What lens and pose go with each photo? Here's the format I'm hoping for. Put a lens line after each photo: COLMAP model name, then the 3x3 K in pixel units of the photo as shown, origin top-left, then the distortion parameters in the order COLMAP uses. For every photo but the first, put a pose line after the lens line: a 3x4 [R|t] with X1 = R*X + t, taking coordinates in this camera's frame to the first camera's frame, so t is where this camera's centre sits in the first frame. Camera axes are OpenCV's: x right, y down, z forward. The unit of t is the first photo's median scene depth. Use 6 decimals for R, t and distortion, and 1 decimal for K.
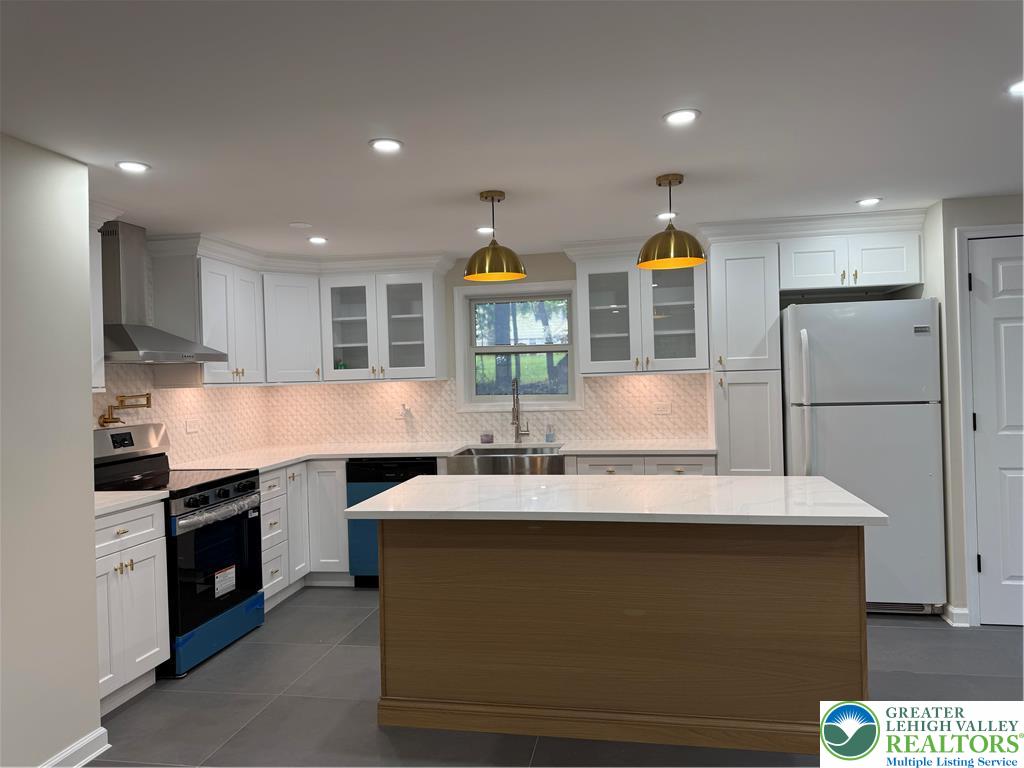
lens RADIAL K [[724.4, 0, 511.7], [0, 724.4, 378.9], [0, 0, 1]] dist [0.098929, -0.150176]
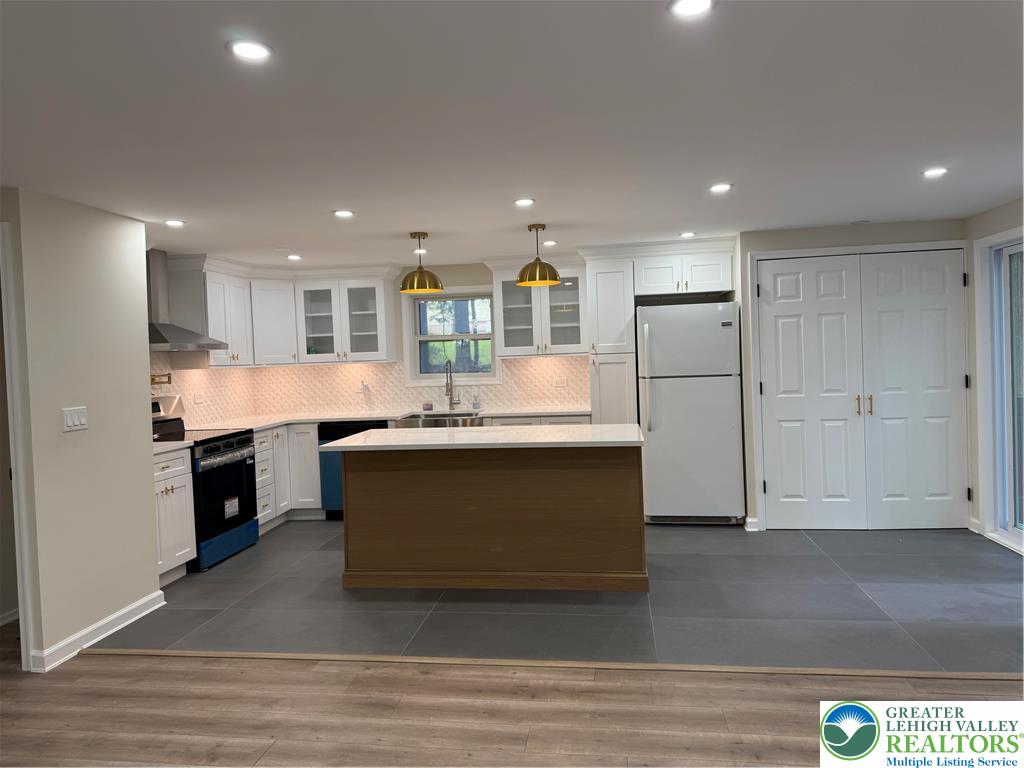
lens RADIAL K [[724.4, 0, 511.7], [0, 724.4, 378.9], [0, 0, 1]] dist [0.098929, -0.150176]
pose [[0.999064, -0.008103, 0.042486, 0.065068], [0.006984, 0.999626, 0.026440, -0.001003], [-0.042685, -0.026119, 0.998747, -0.318736]]
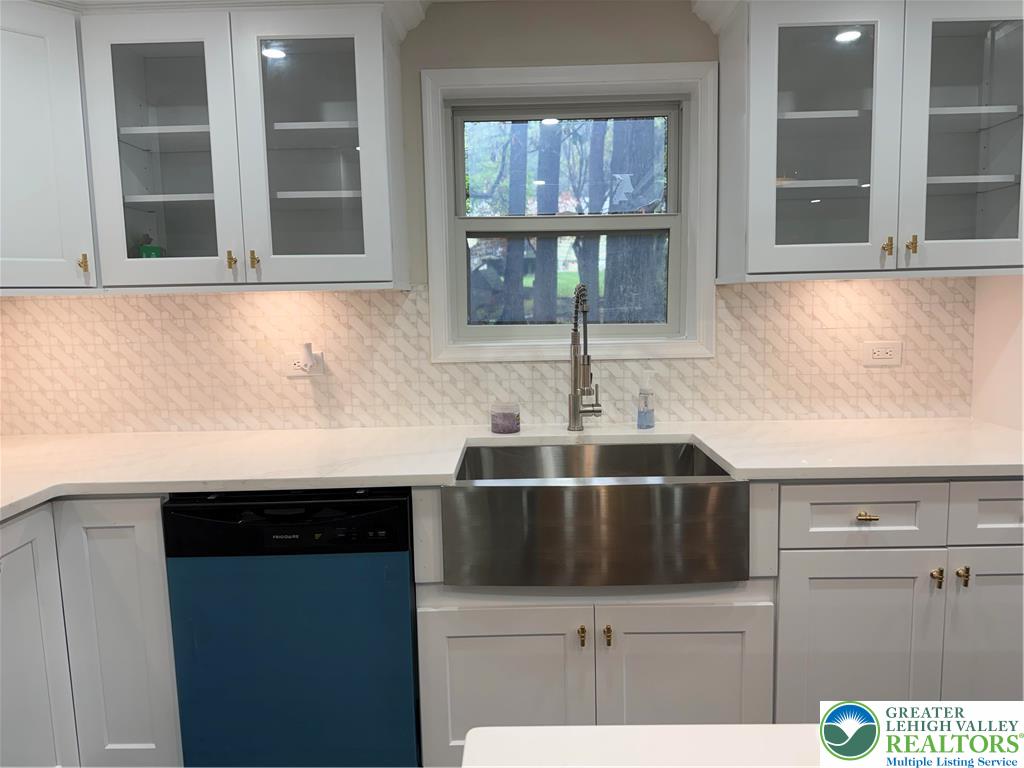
lens RADIAL K [[724.4, 0, 511.7], [0, 724.4, 378.9], [0, 0, 1]] dist [0.098929, -0.150176]
pose [[0.985883, -0.009710, 0.167157, -0.110585], [-0.007341, 0.994851, 0.101086, 0.011168], [-0.167277, -0.100886, 0.980735, 0.595106]]
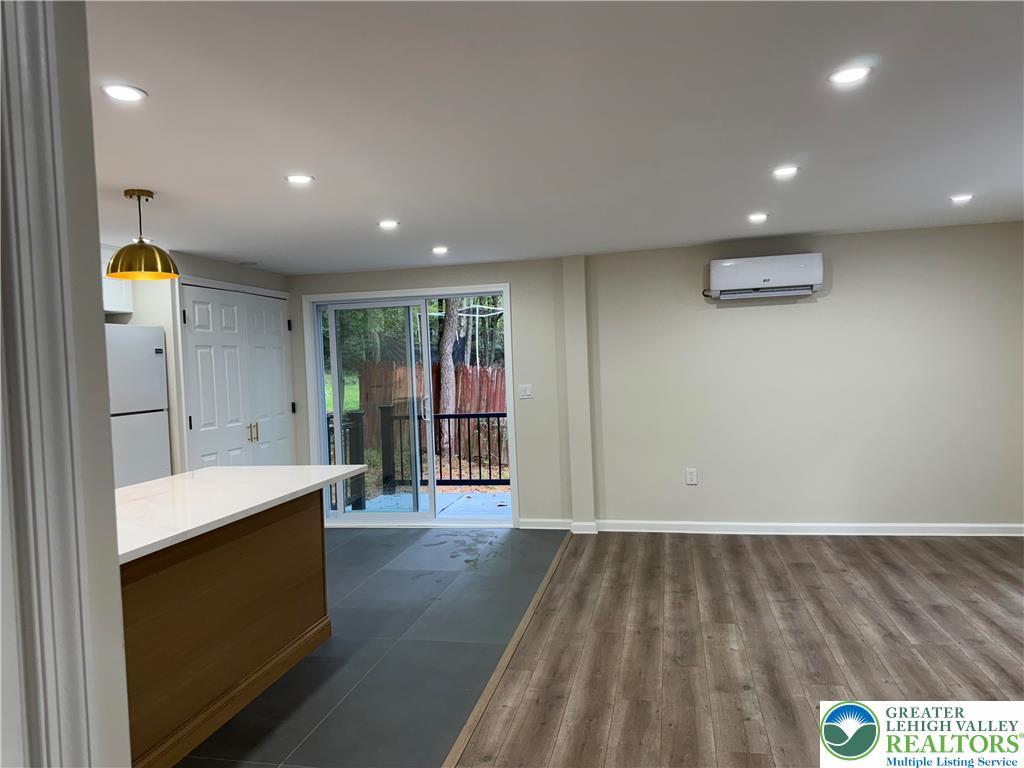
lens RADIAL K [[724.4, 0, 511.7], [0, 724.4, 378.9], [0, 0, 1]] dist [0.098929, -0.150176]
pose [[0.029219, 0.006748, 0.999550, -0.527801], [0.045519, 0.998931, -0.008075, 0.012959], [-0.998536, 0.045735, 0.028880, 0.303097]]
